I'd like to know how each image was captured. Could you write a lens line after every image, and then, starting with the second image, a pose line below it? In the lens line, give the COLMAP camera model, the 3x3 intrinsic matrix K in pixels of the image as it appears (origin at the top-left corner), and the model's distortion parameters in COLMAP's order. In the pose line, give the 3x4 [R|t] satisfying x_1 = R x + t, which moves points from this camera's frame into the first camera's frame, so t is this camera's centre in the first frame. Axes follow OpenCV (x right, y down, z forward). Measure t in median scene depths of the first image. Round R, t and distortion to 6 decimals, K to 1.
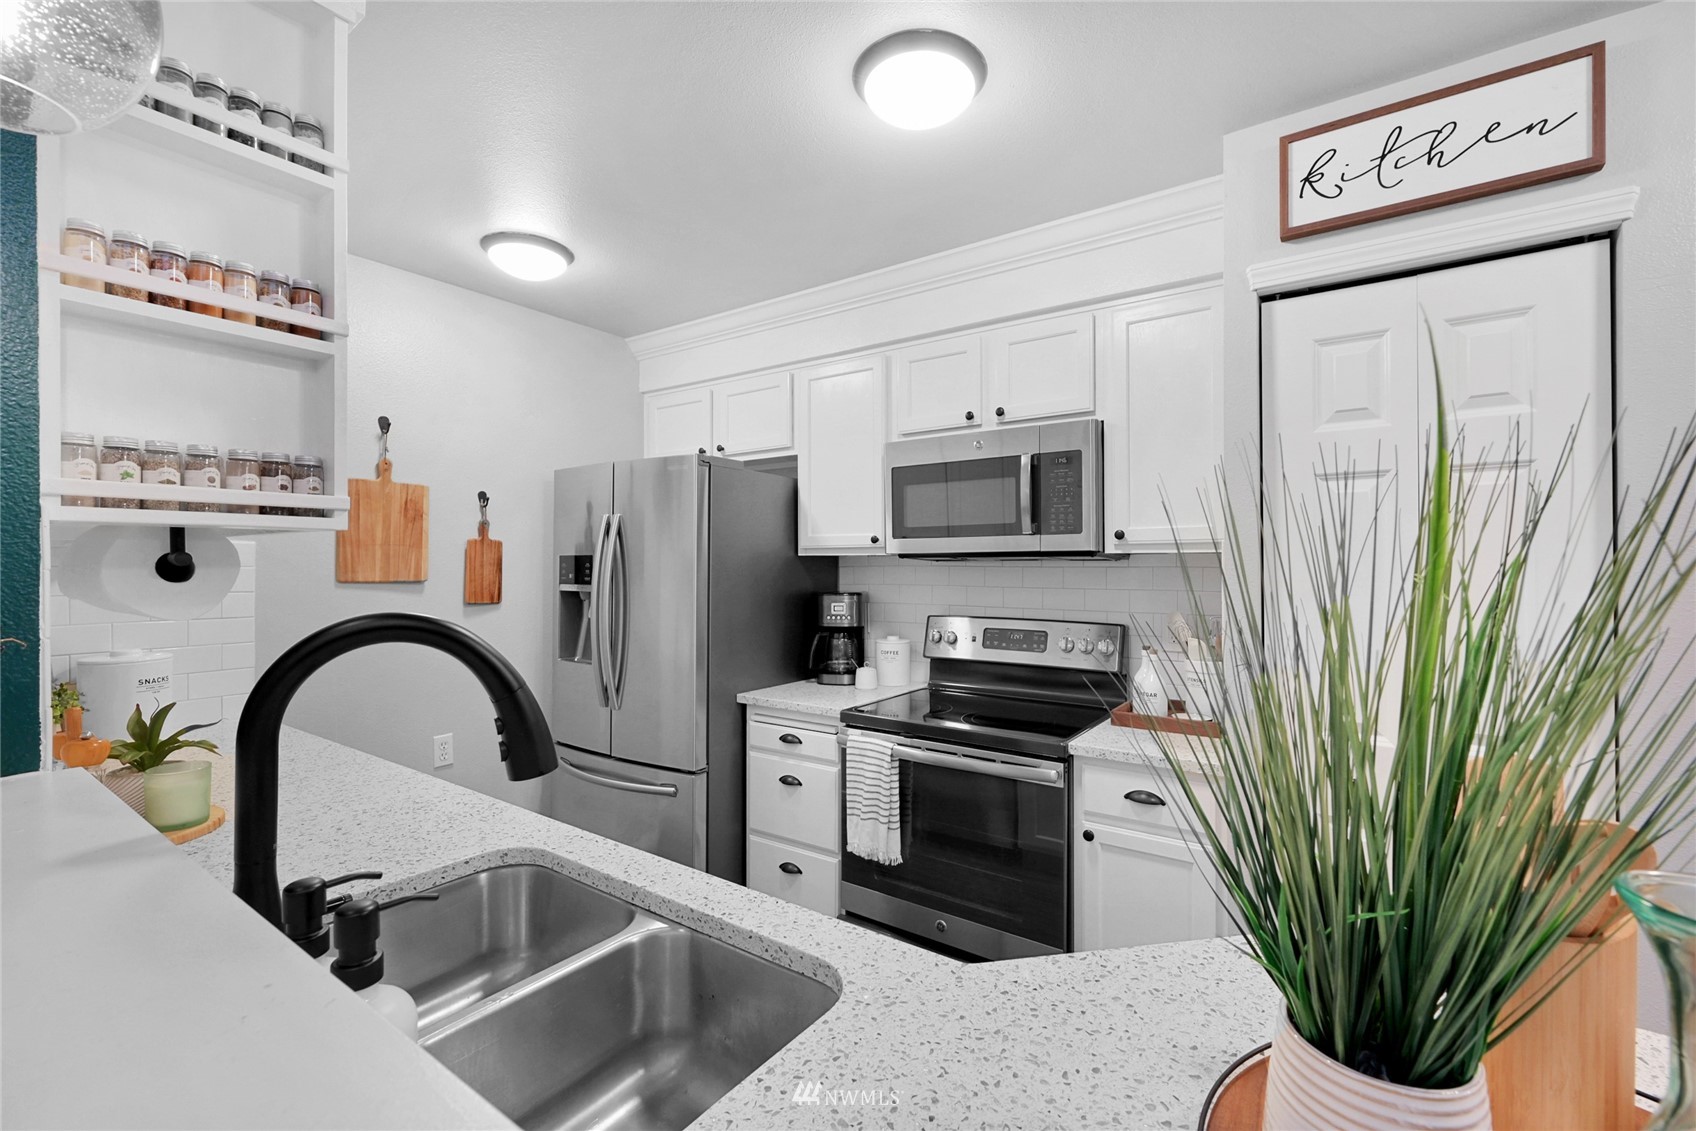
lens RADIAL K [[738.9, 0, 862.5], [0, 738.9, 564.5], [0, 0, 1]] dist [-0.000290, 0.000108]
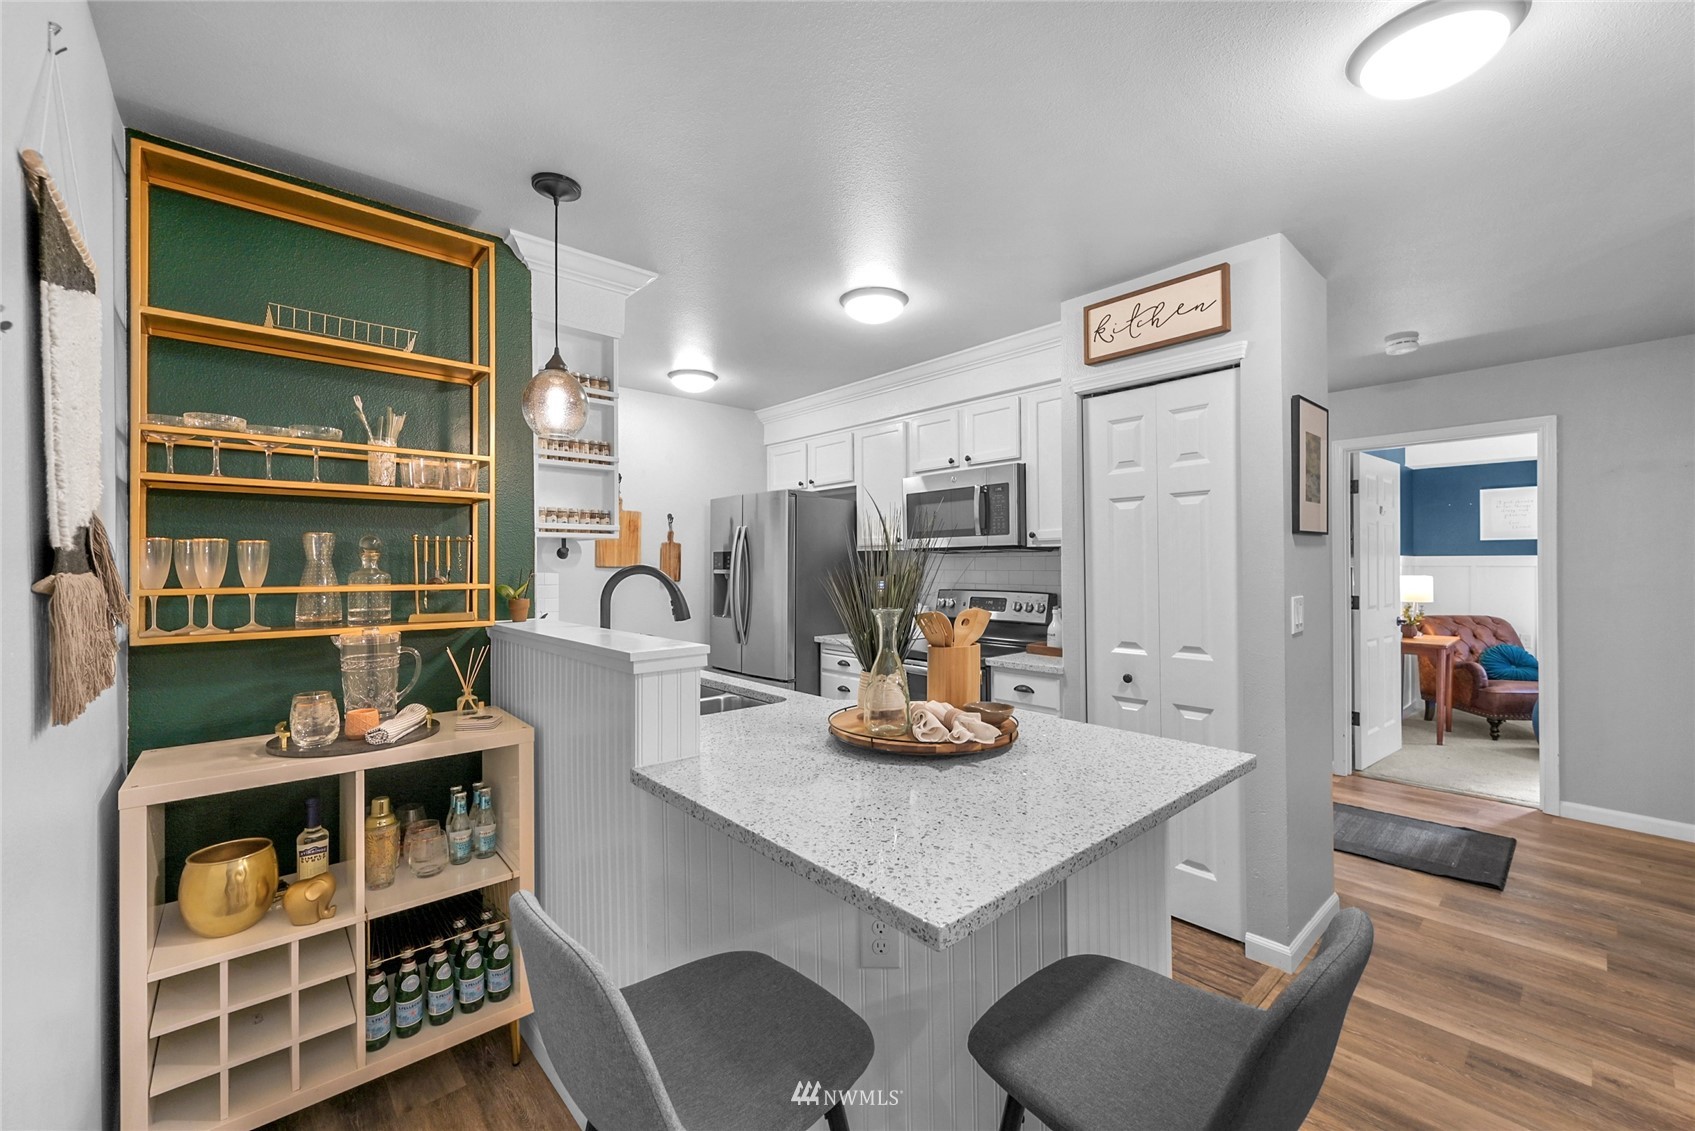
lens RADIAL K [[681.5, 0, 833.3], [0, 681.5, 561.6], [0, 0, 1]] dist [-0.002075, 0.000492]
pose [[0.970133, -0.004133, -0.242537, 0.273303], [0.003415, 0.999988, -0.003383, 0.020219], [0.242548, 0.002454, 0.970136, -0.511527]]
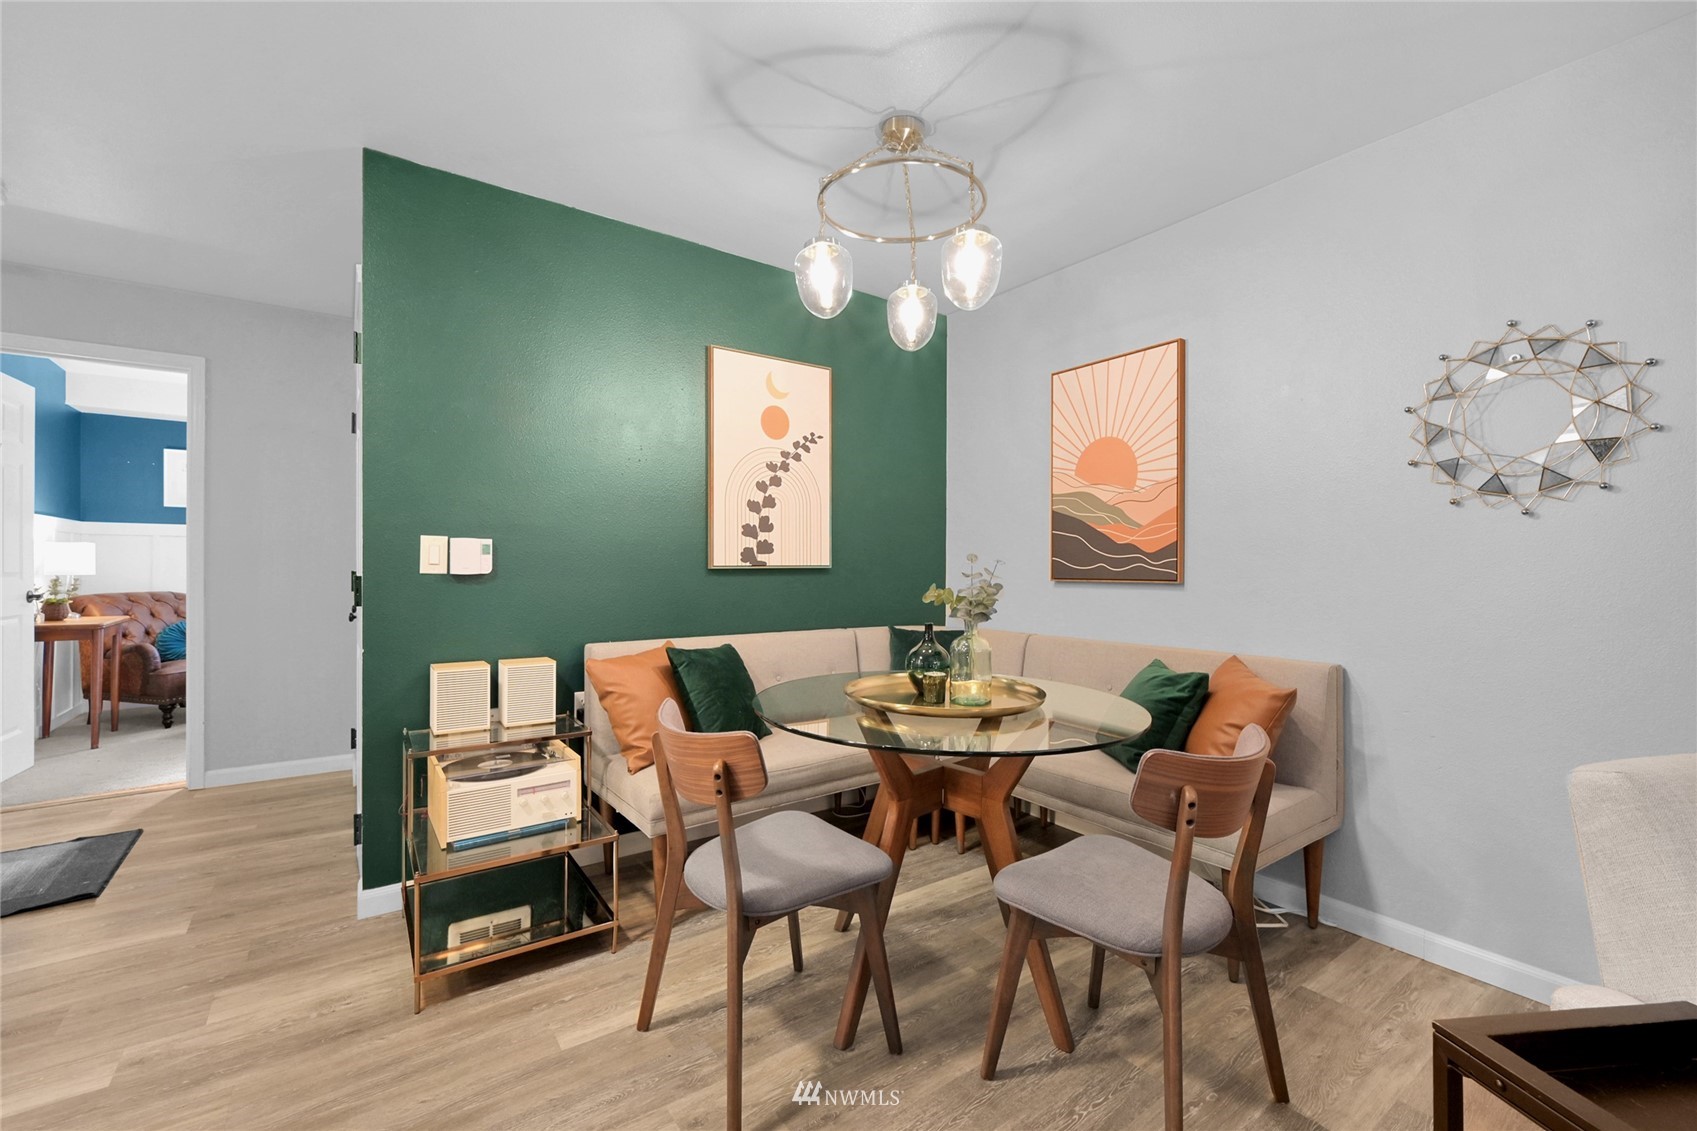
lens RADIAL K [[759.6, 0, 853.3], [0, 759.6, 559.7], [0, 0, 1]] dist [0.001959, 0.002643]
pose [[0.358301, -0.000883, 0.933606, 0.494044], [-0.001496, 0.999998, 0.001520, 0.115194], [-0.933605, -0.001942, 0.358299, -0.469748]]
